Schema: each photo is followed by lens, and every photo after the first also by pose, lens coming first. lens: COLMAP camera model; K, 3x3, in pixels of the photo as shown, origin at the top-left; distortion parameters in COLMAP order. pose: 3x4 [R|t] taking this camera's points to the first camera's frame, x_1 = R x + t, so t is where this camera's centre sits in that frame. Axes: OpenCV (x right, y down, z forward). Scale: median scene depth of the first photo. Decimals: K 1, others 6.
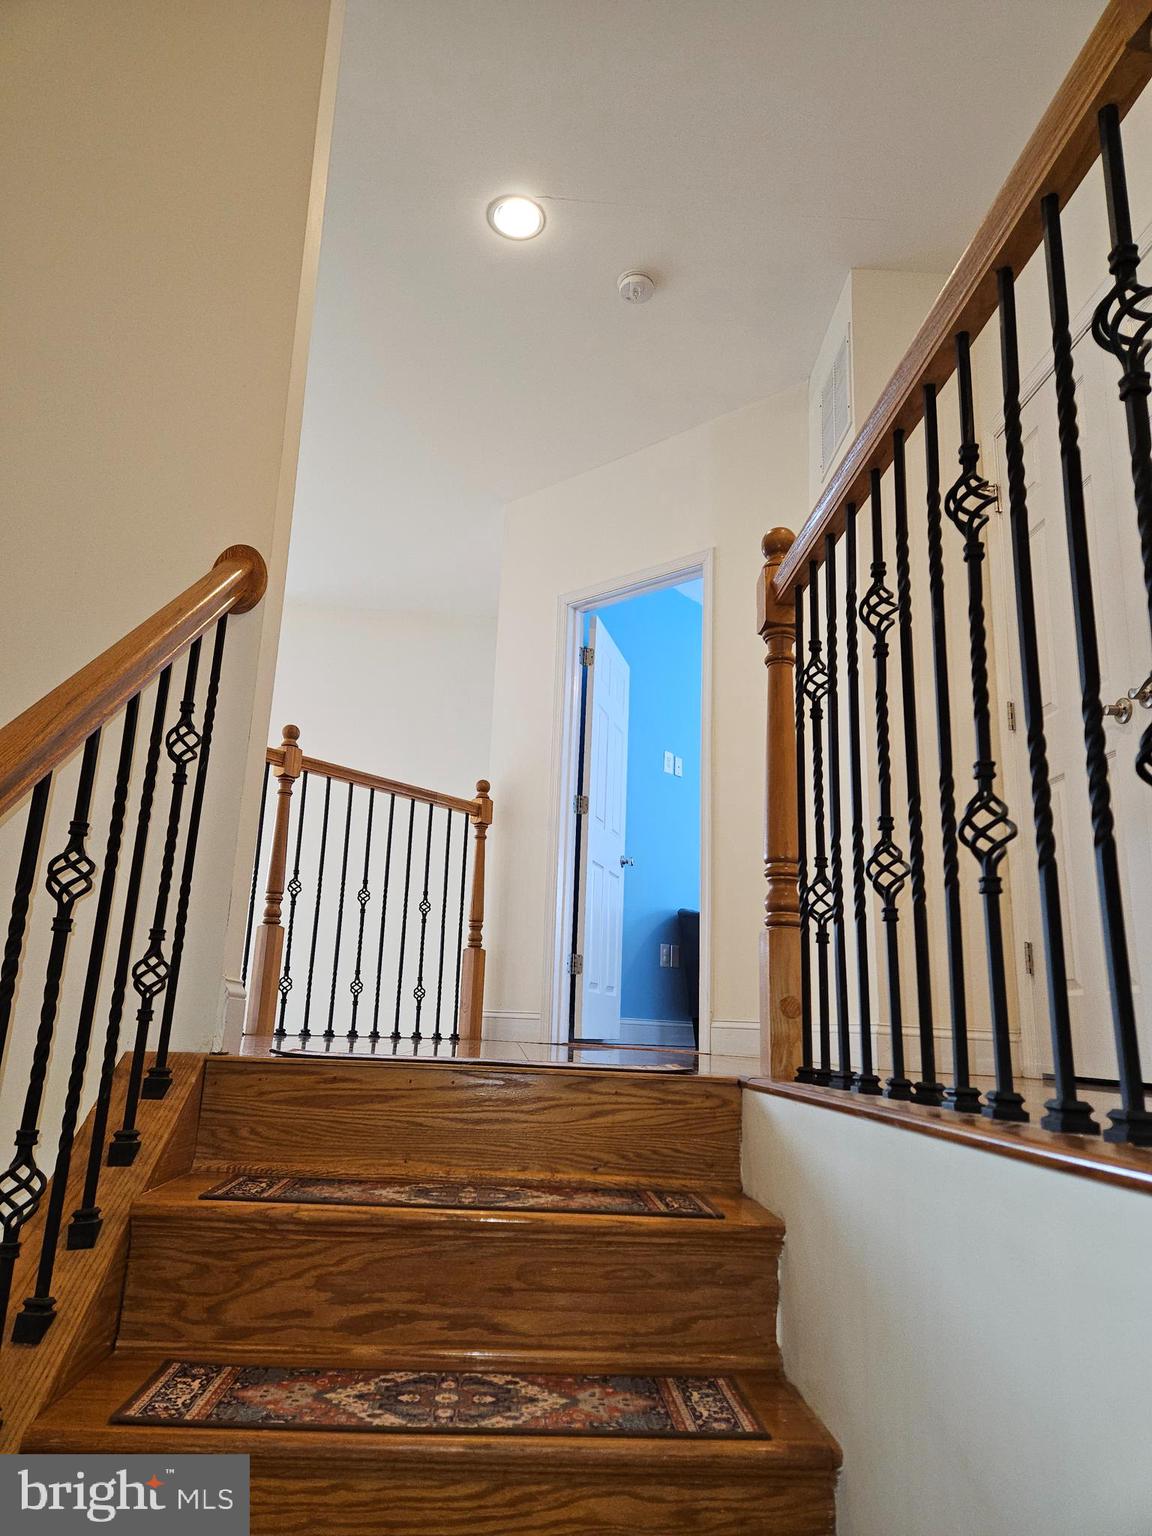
lens RADIAL K [[1033.0, 0, 578.7], [0, 1033.0, 762.7], [0, 0, 1]] dist [0.052356, -0.004776]
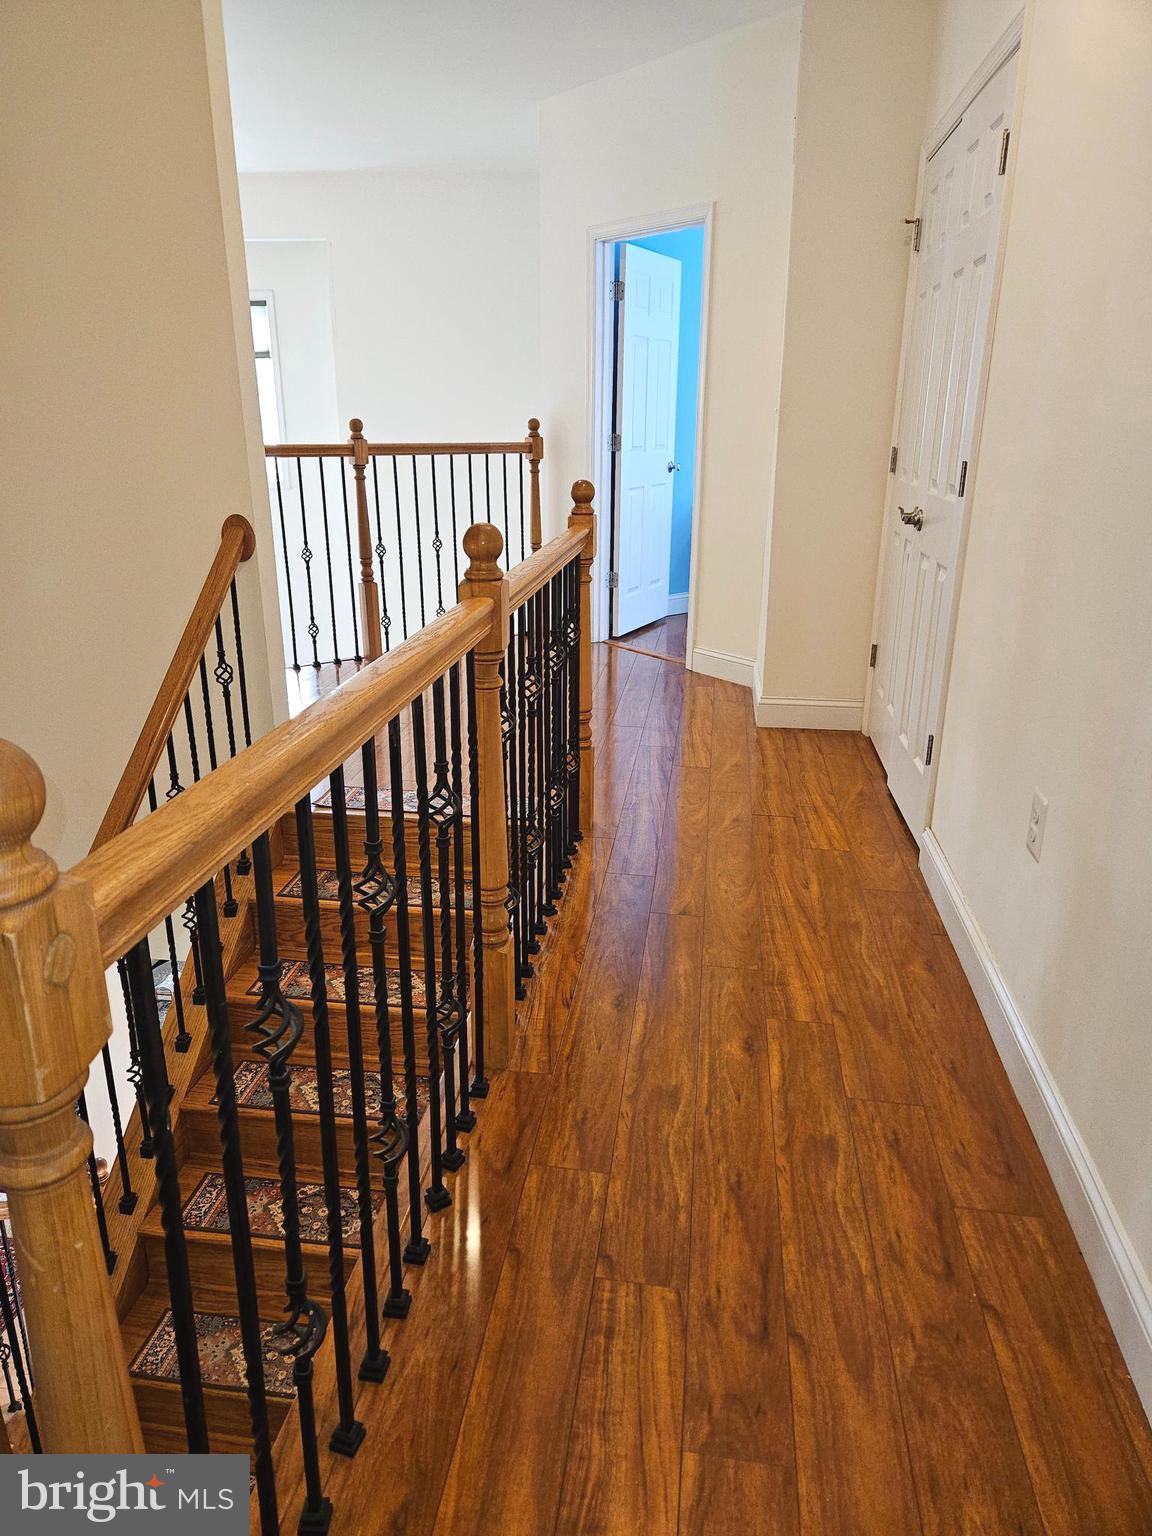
lens RADIAL K [[1033.0, 0, 573.3], [0, 1033.0, 773.9], [0, 0, 1]] dist [0.052356, -0.004776]
pose [[0.977928, 0.037095, -0.205622, 0.705719], [0.082279, 0.836229, 0.542172, -0.954788], [0.192059, -0.547124, 0.814720, -0.538351]]
